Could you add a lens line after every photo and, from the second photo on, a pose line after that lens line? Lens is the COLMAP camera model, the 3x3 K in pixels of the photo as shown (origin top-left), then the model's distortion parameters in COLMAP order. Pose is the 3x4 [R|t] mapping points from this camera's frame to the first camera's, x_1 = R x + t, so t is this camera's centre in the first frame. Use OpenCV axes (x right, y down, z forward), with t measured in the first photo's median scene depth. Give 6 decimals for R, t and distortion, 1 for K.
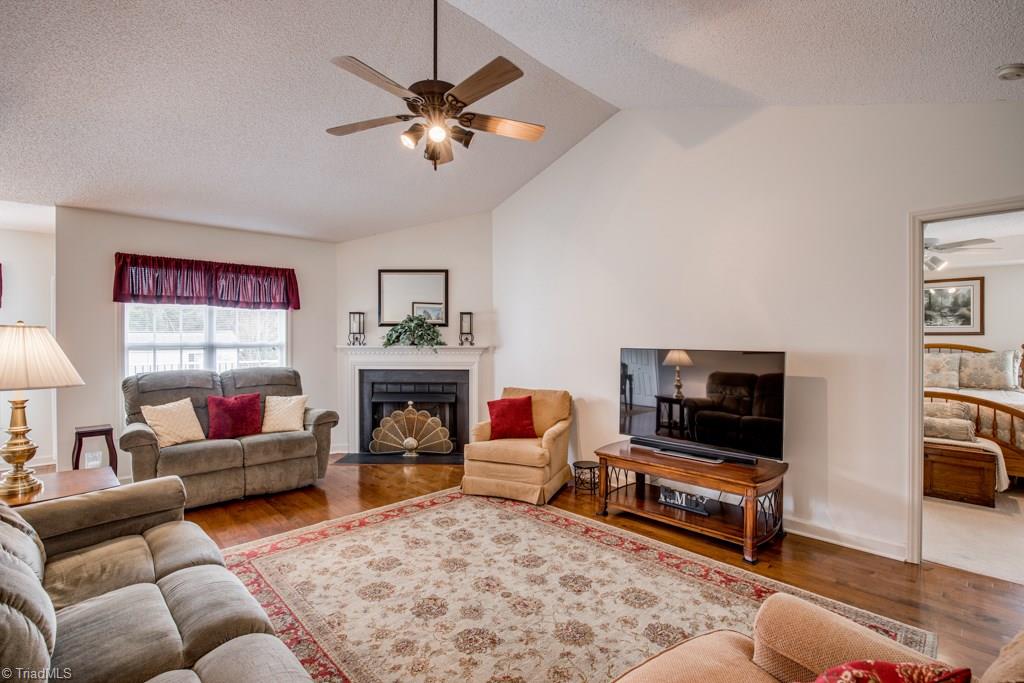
lens RADIAL K [[470.7, 0, 518.0], [0, 470.7, 339.3], [0, 0, 1]] dist [-0.036728, 0.006365]
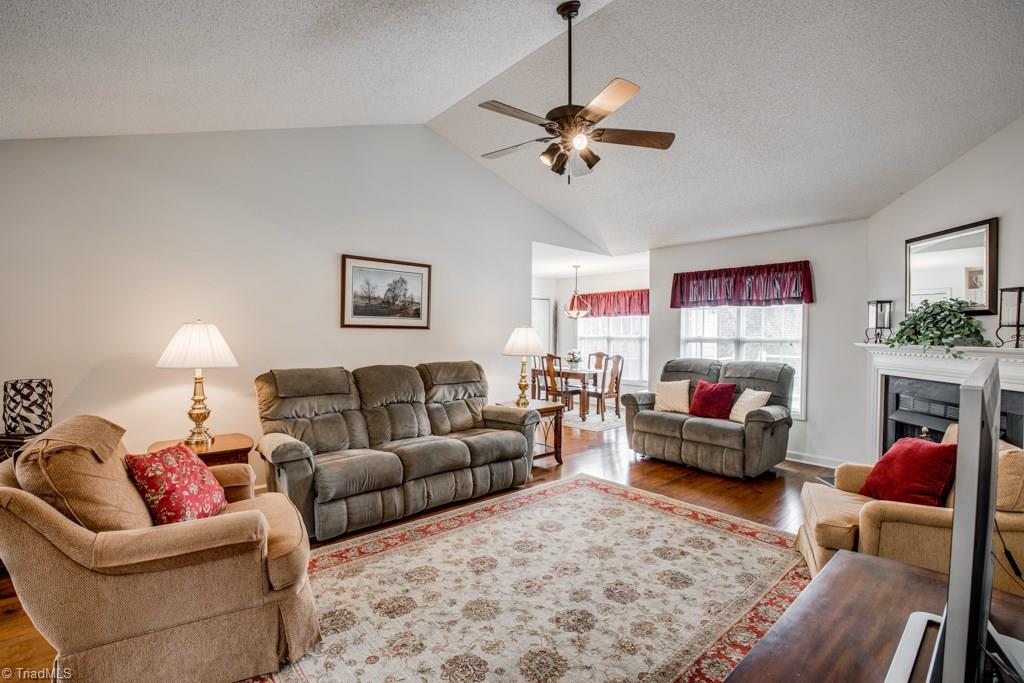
lens RADIAL K [[470.7, 0, 518.0], [0, 470.7, 339.3], [0, 0, 1]] dist [-0.036728, 0.006365]
pose [[-0.050993, 0.012589, -0.998620, 0.793103], [-0.008451, 0.999879, 0.013036, 0.001740], [0.998663, 0.009104, -0.050880, 0.768162]]
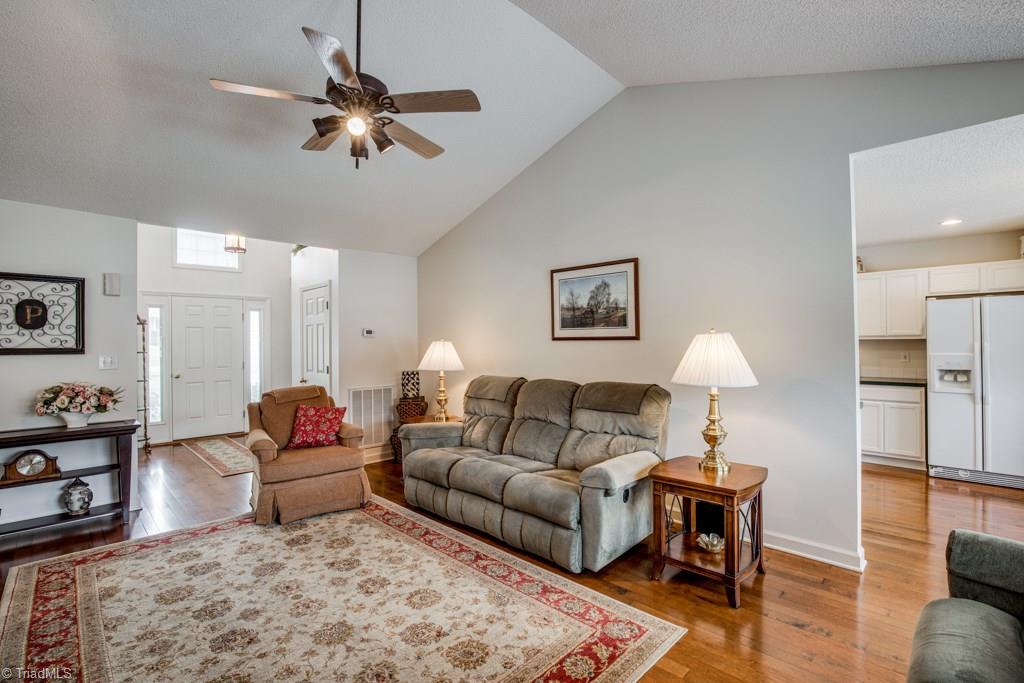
lens RADIAL K [[470.7, 0, 518.0], [0, 470.7, 339.3], [0, 0, 1]] dist [-0.036728, 0.006365]
pose [[-0.999798, 0.012115, -0.016065, -0.395083], [0.012171, 0.999920, -0.003354, -0.009960], [0.016023, -0.003549, -0.999865, 1.591327]]
